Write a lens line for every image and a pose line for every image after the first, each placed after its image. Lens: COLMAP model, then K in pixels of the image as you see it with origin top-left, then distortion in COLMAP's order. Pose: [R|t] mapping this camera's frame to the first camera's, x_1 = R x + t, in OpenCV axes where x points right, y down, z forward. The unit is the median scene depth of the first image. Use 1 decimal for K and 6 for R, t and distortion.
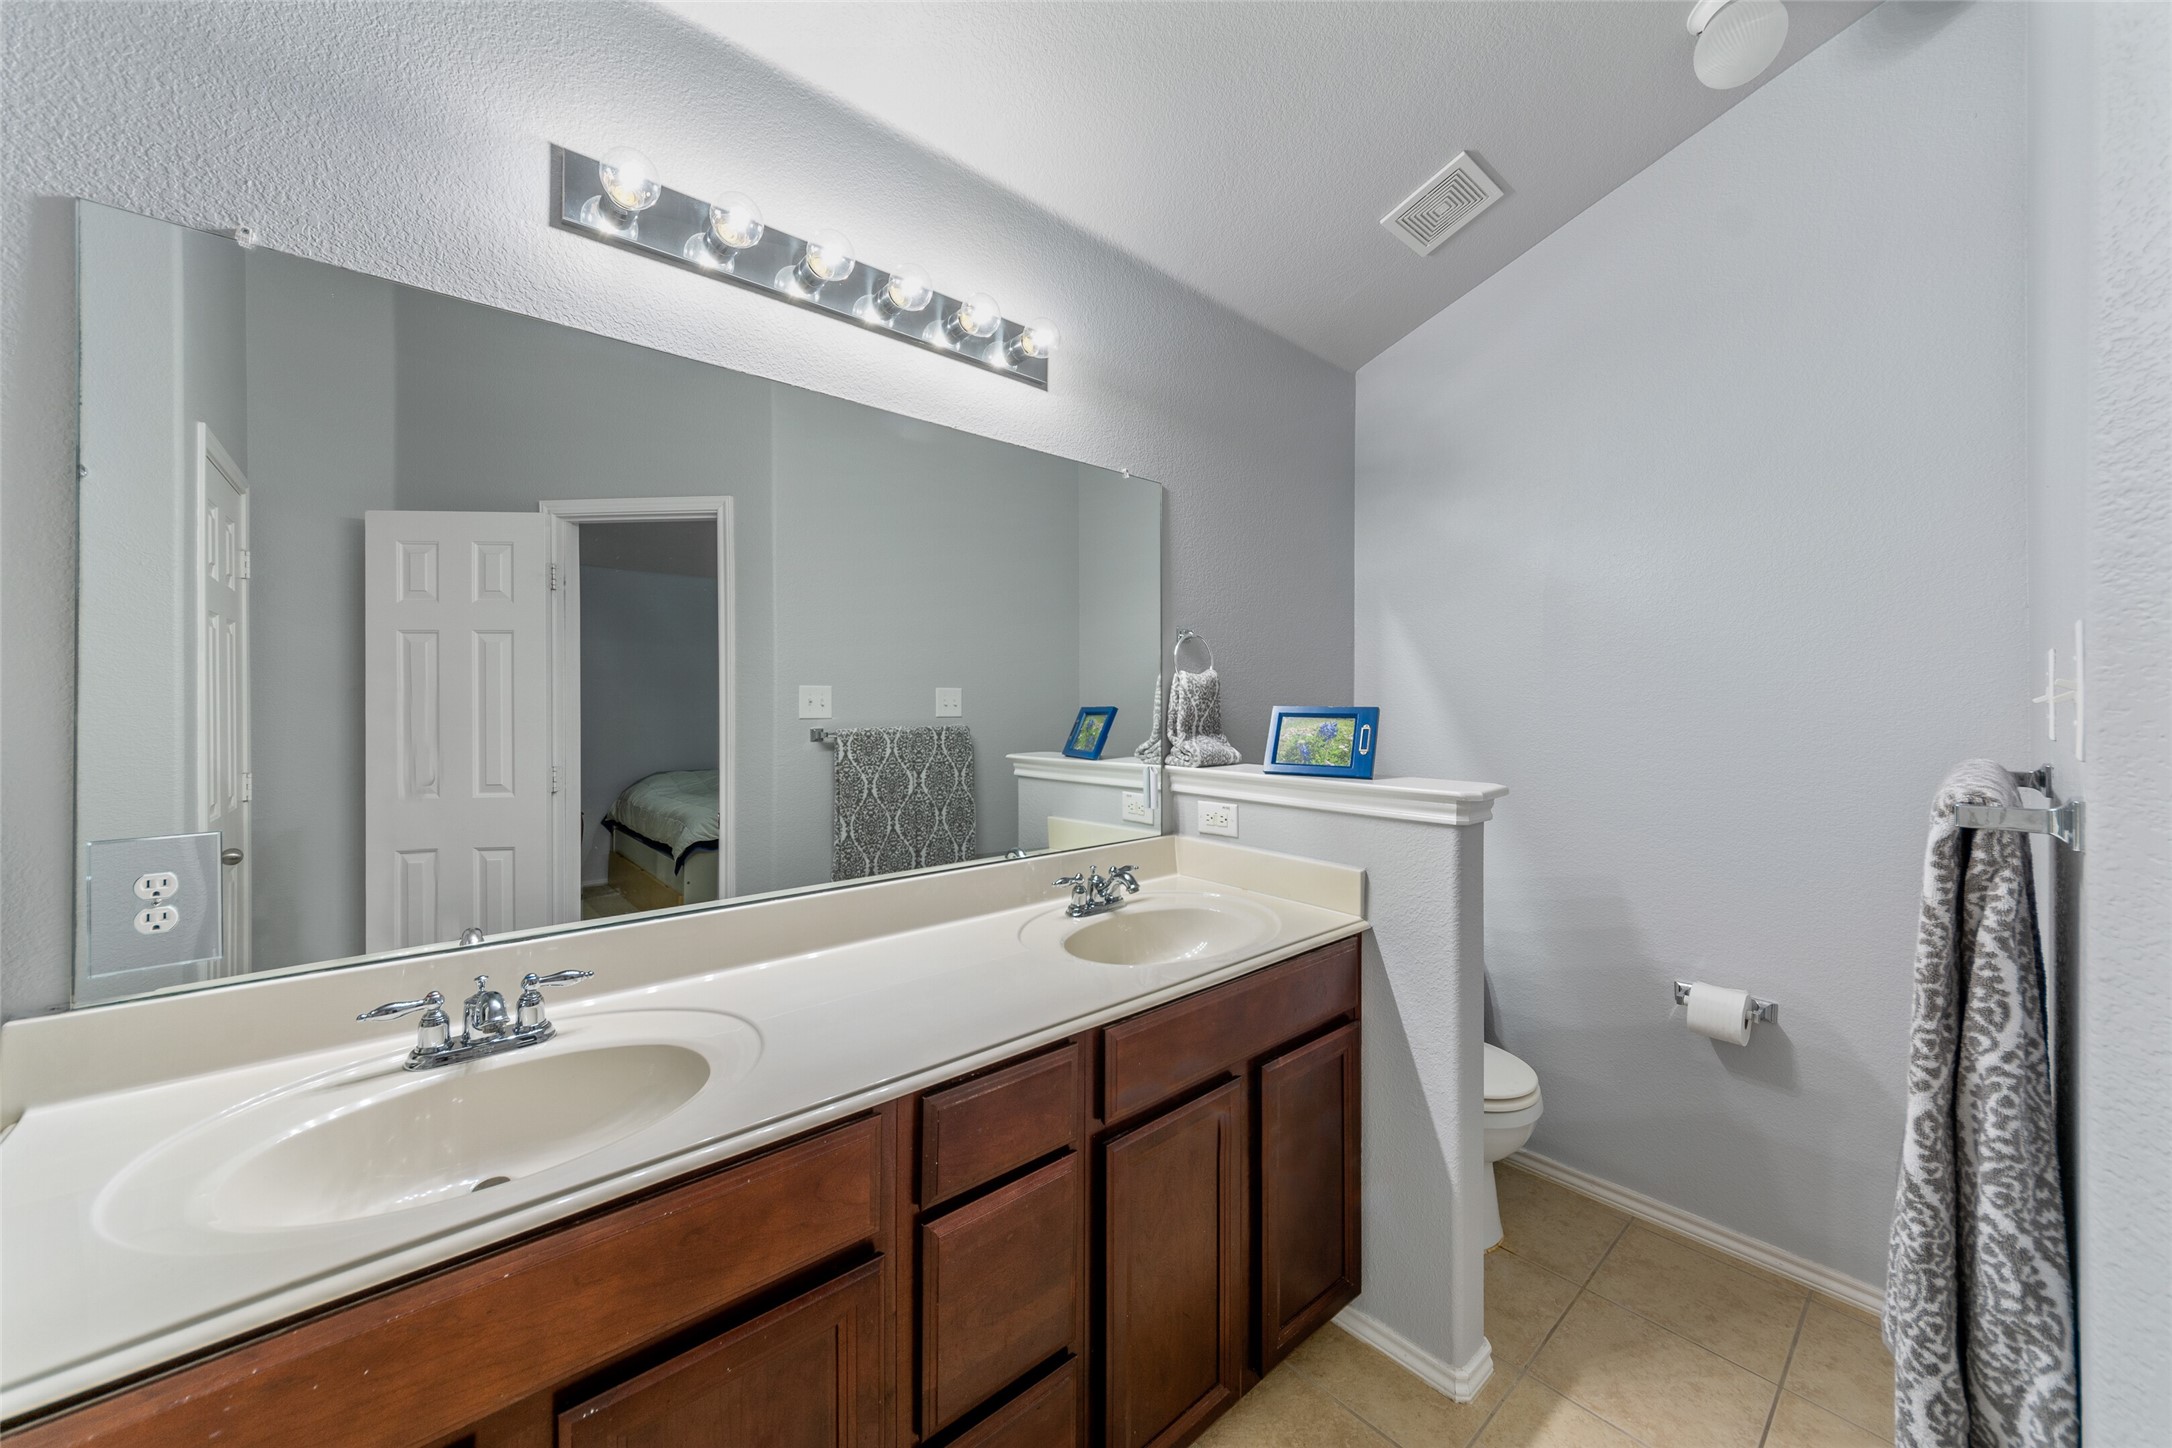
lens RADIAL K [[790.4, 0, 1111.9], [0, 790.4, 701.8], [0, 0, 1]] dist [-0.005765, 0.000745]
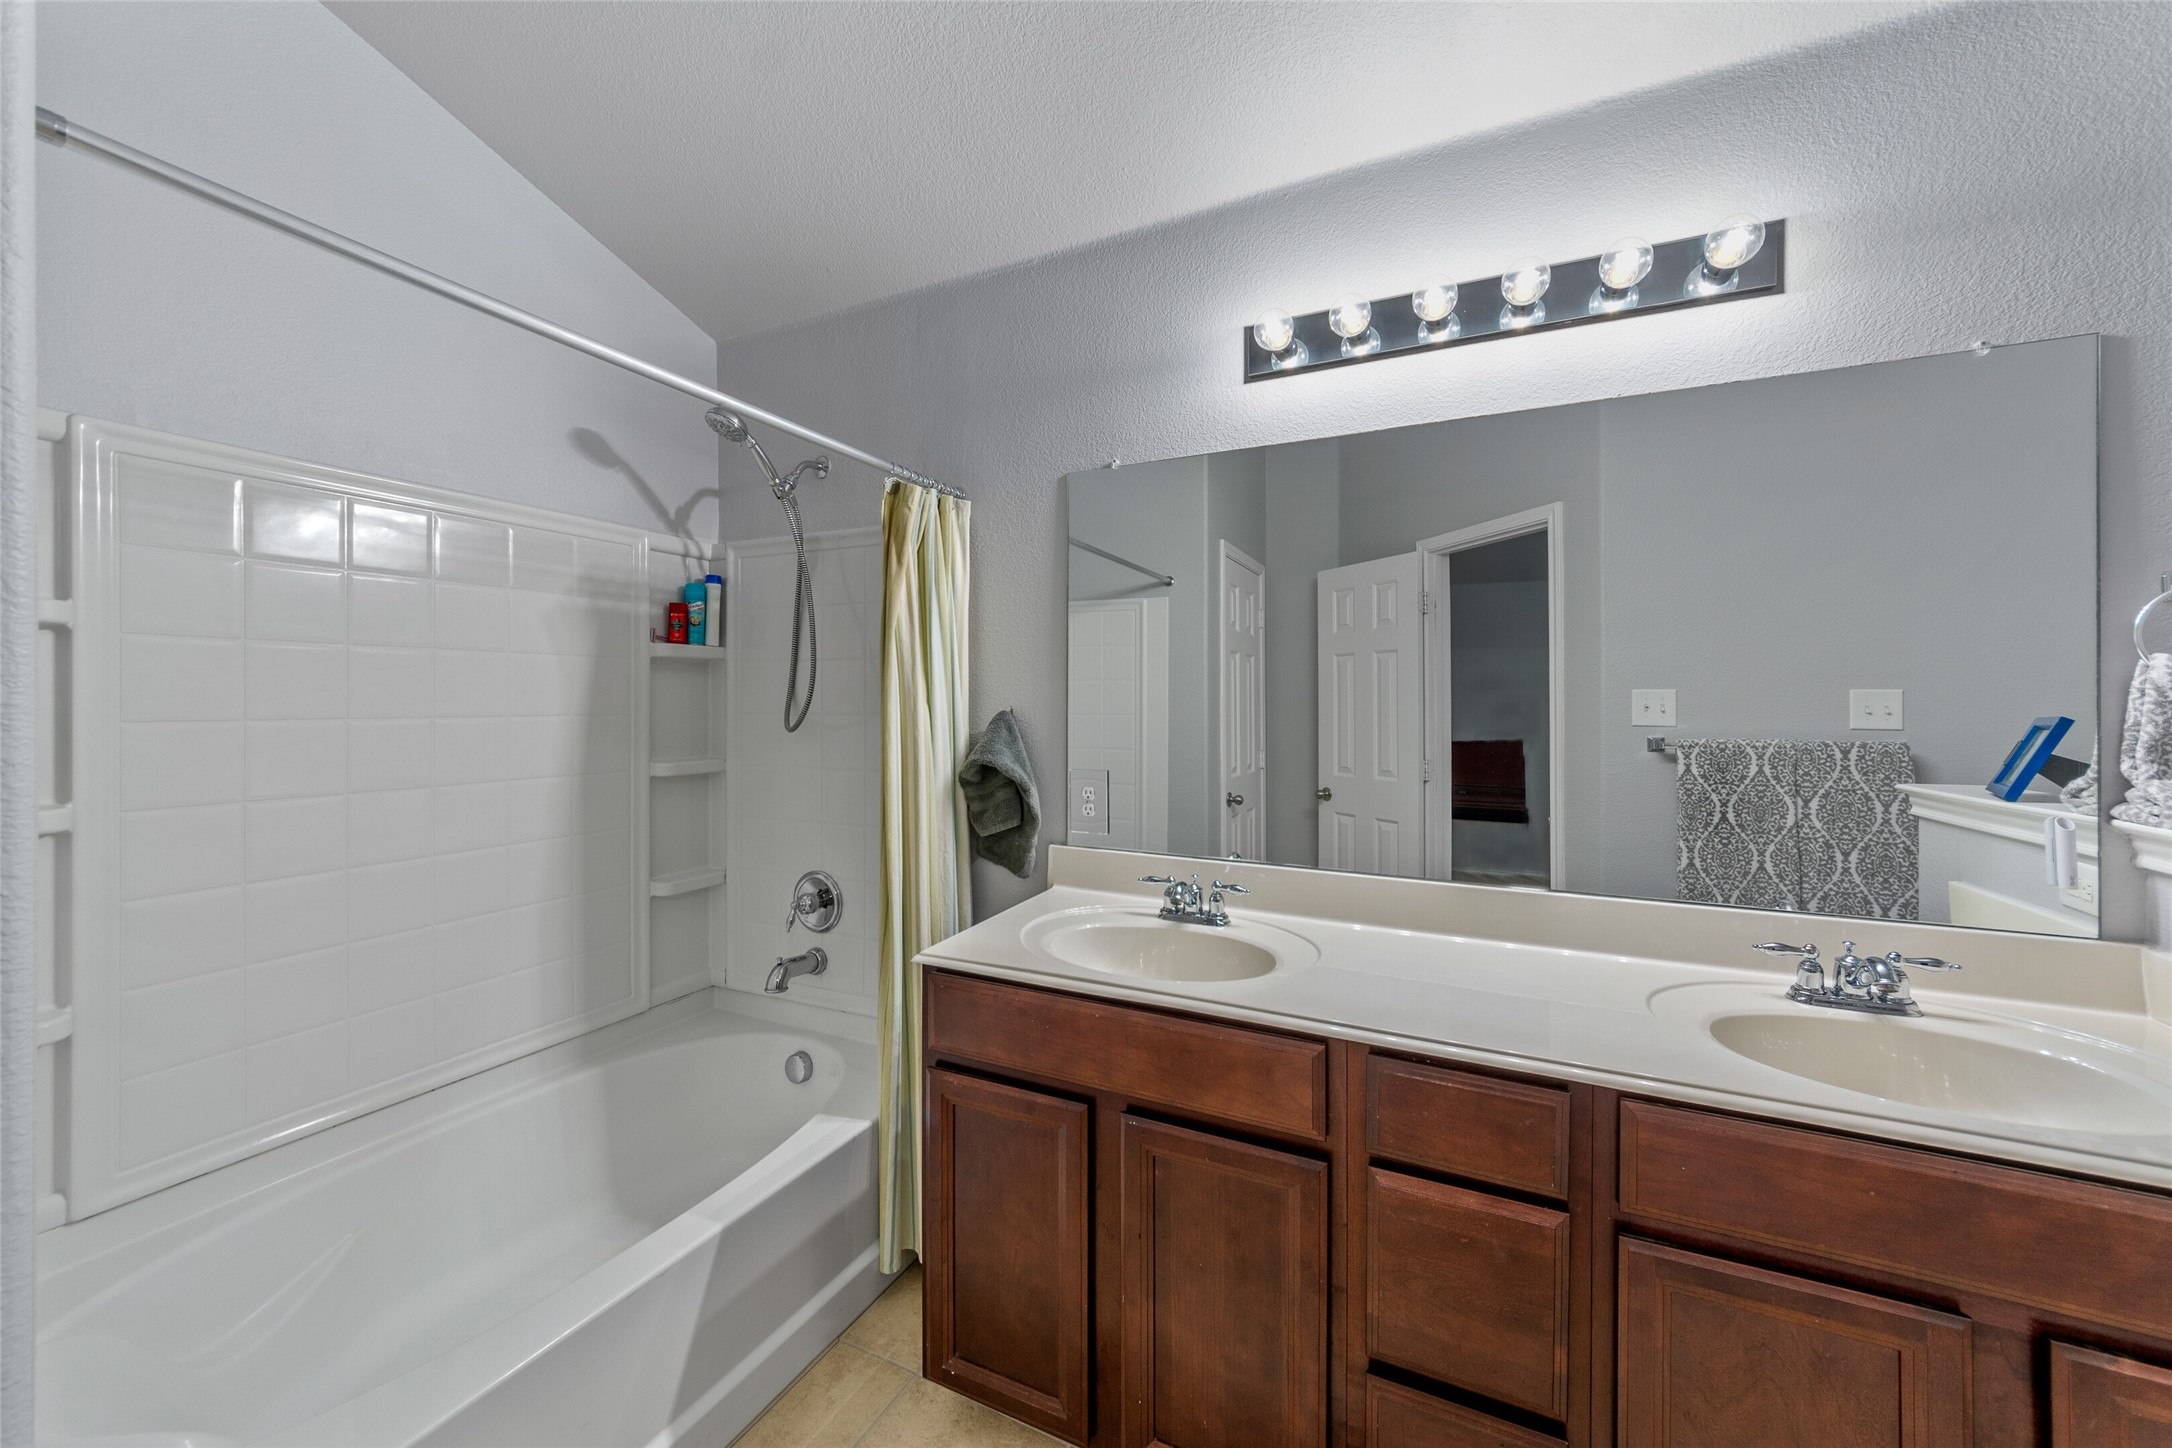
lens RADIAL K [[790.4, 0, 1077.1], [0, 790.4, 707.3], [0, 0, 1]] dist [-0.005765, 0.000745]
pose [[0.381319, 0.004528, -0.924432, 0.278020], [-0.005224, 0.999983, 0.002743, 0.000743], [0.924429, 0.003783, 0.381336, 0.074680]]
